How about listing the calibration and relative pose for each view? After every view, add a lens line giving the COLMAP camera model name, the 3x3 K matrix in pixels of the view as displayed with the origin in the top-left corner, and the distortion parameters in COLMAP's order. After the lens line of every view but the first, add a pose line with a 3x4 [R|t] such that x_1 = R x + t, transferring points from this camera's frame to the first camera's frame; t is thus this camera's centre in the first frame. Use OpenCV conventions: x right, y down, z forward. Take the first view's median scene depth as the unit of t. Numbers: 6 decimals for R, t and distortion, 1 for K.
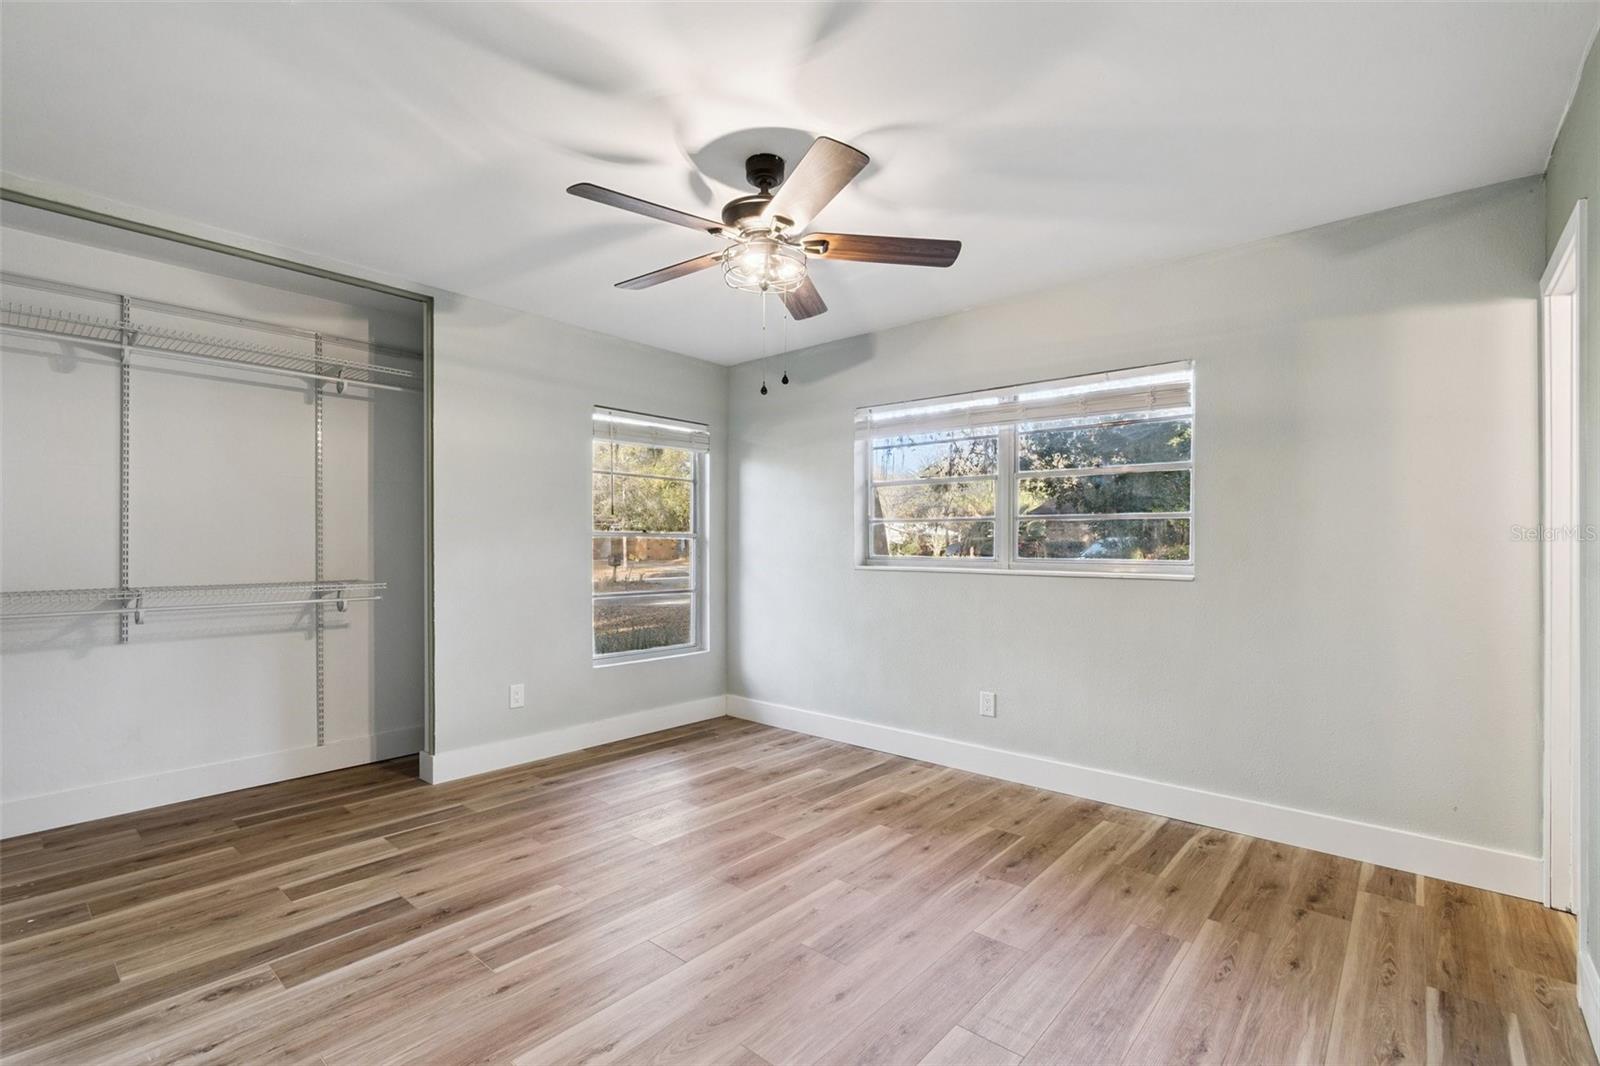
lens RADIAL K [[708.9, 0, 801.9], [0, 708.9, 547.1], [0, 0, 1]] dist [0.004639, -0.001528]
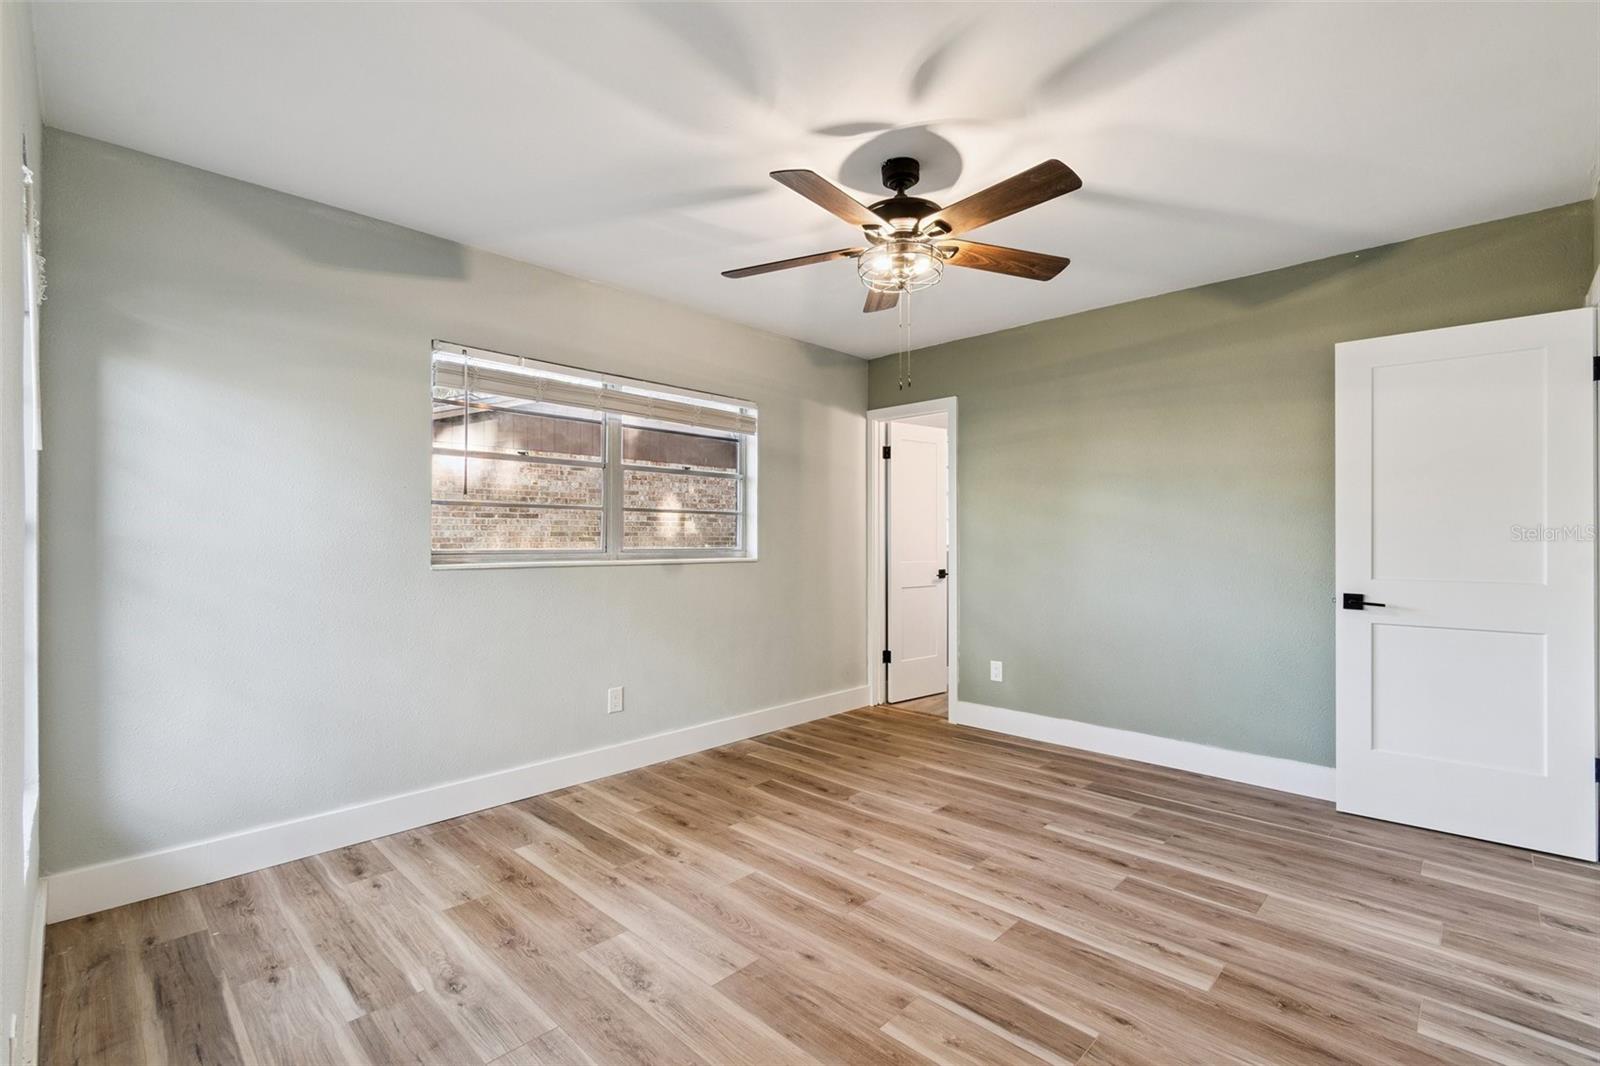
lens RADIAL K [[708.9, 0, 805.2], [0, 708.9, 533.1], [0, 0, 1]] dist [0.004639, -0.001528]
pose [[0.057590, 0.003002, 0.998336, -0.863564], [-0.001547, 0.999995, -0.002918, -0.004690], [-0.998339, -0.001376, 0.057594, 0.857823]]
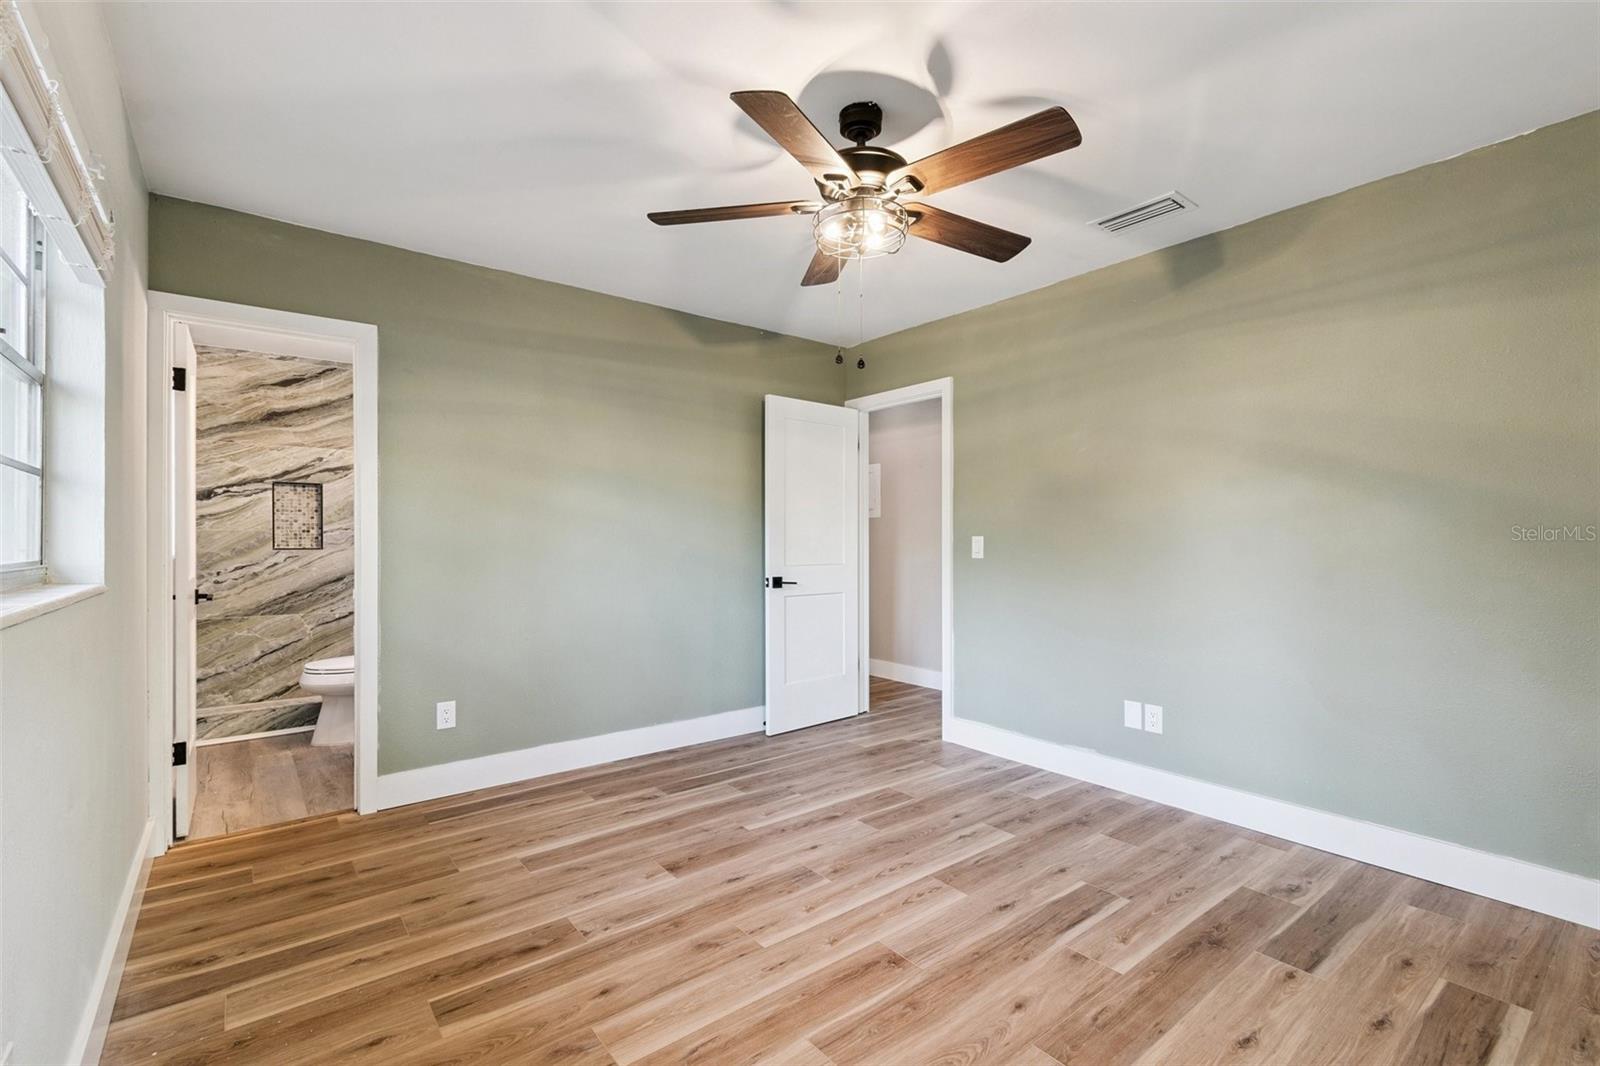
lens RADIAL K [[708.9, 0, 802.8], [0, 708.9, 538.8], [0, 0, 1]] dist [0.004639, -0.001528]
pose [[-0.981669, -0.004346, 0.190546, -0.122208], [-0.004583, 0.999989, -0.000803, 0.002843], [-0.190540, -0.001662, -0.981678, 1.516317]]
